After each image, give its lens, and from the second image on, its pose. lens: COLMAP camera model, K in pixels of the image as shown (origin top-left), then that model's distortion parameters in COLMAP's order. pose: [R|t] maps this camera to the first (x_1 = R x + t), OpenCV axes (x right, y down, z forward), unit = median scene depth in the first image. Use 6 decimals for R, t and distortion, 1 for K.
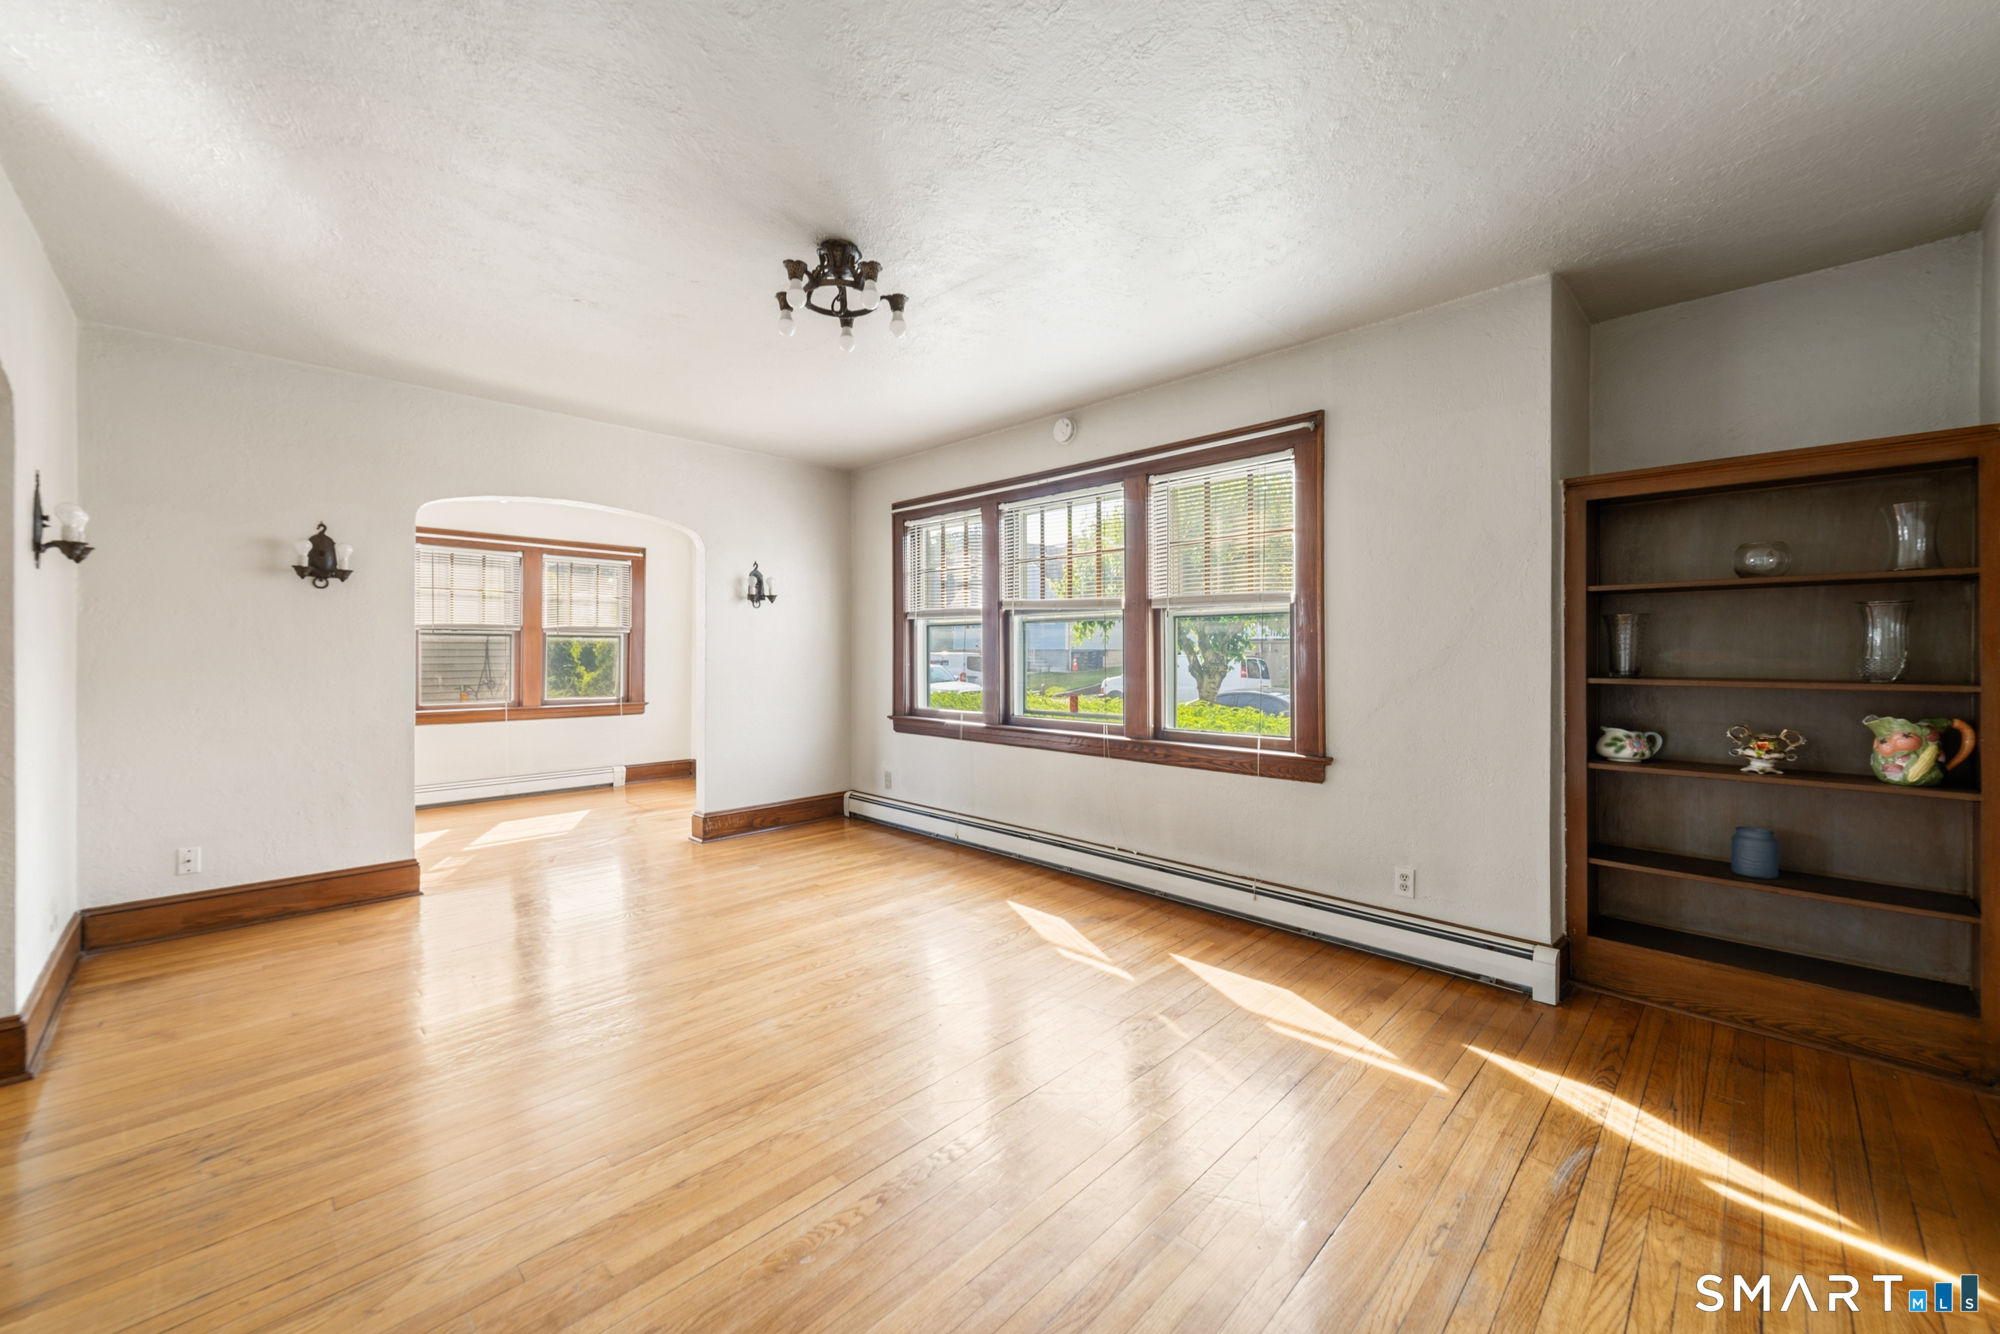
lens RADIAL K [[778.3, 0, 984.0], [0, 778.3, 648.8], [0, 0, 1]] dist [-0.000894, 0.000585]
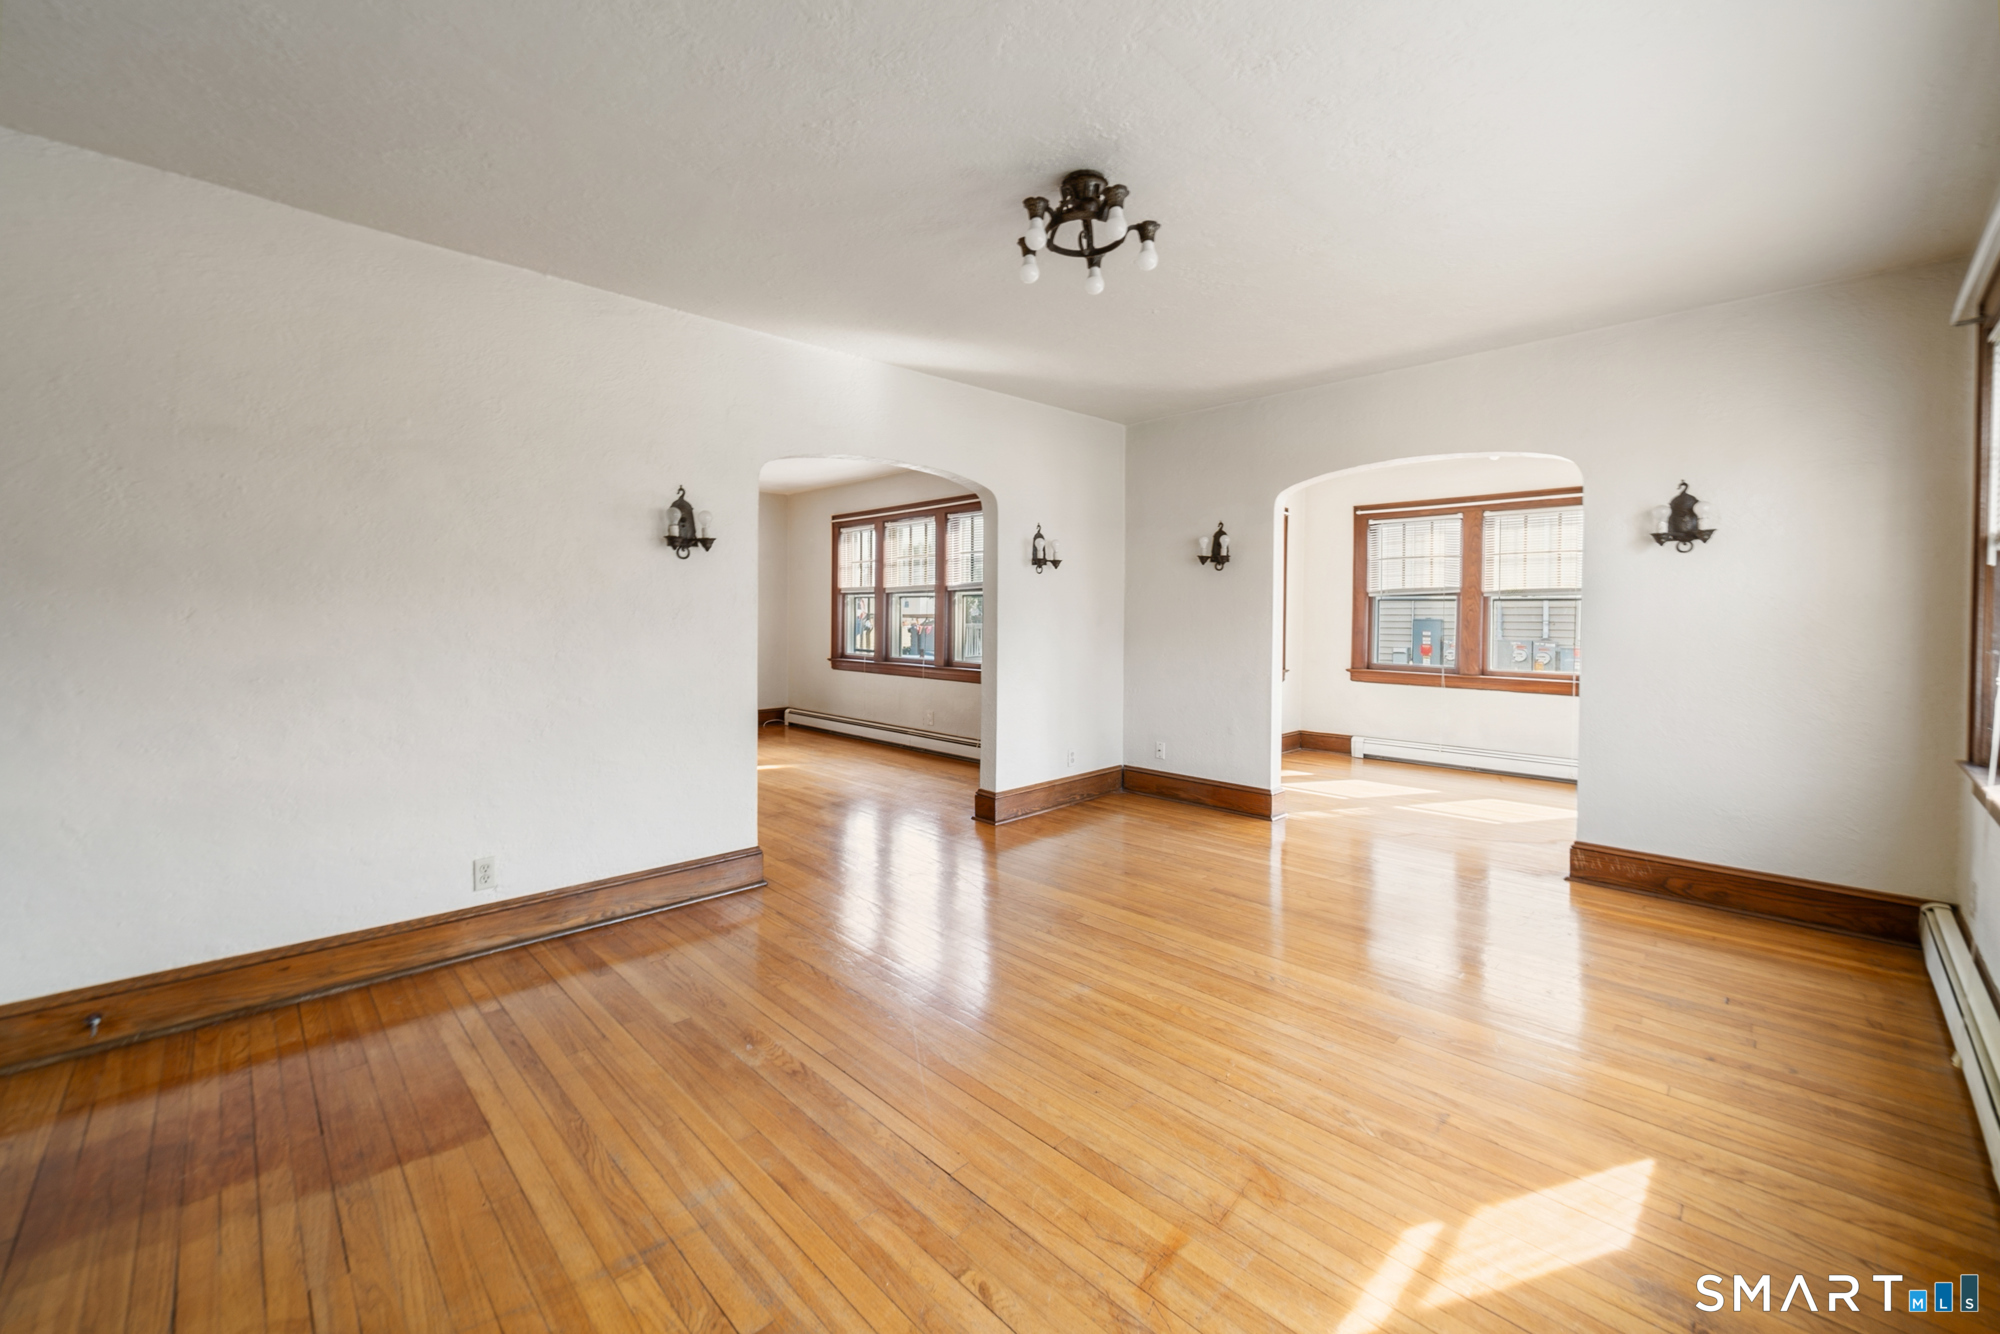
lens RADIAL K [[778.3, 0, 992.1], [0, 778.3, 623.2], [0, 0, 1]] dist [-0.000894, 0.000585]
pose [[0.000126, 0.012141, -0.999926, 0.580579], [-0.001717, 0.999925, 0.012141, 0.000275], [0.999999, 0.001716, 0.000147, 0.718895]]
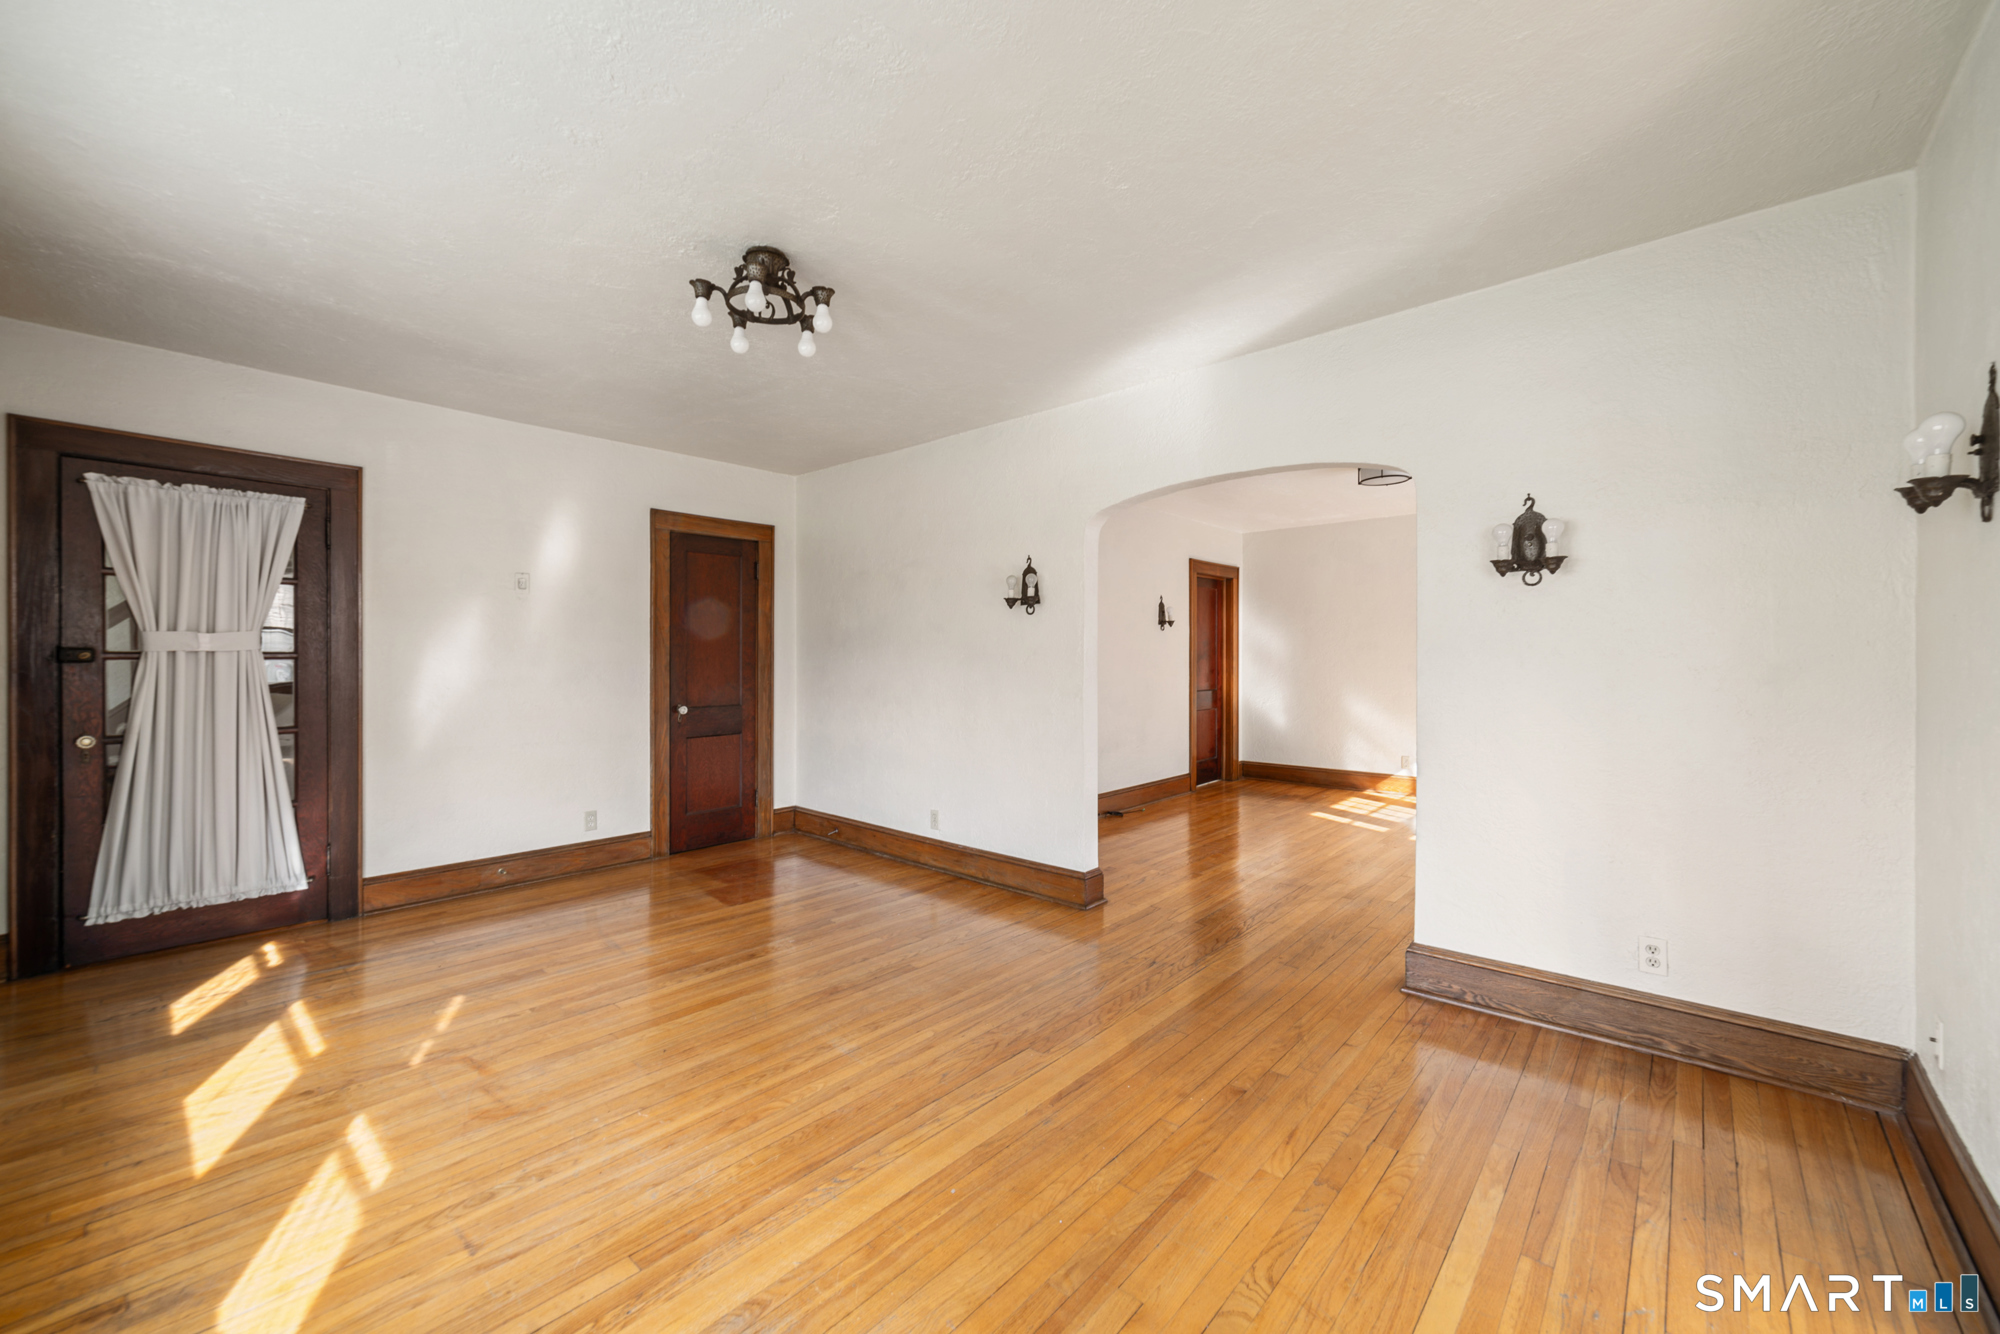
lens RADIAL K [[778.3, 0, 1012.9], [0, 778.3, 653.3], [0, 0, 1]] dist [-0.000894, 0.000585]
pose [[-0.995301, 0.003282, -0.096769, -0.319624], [0.003708, 0.999984, -0.004225, -0.006413], [0.096754, -0.004564, -0.995298, 1.617316]]
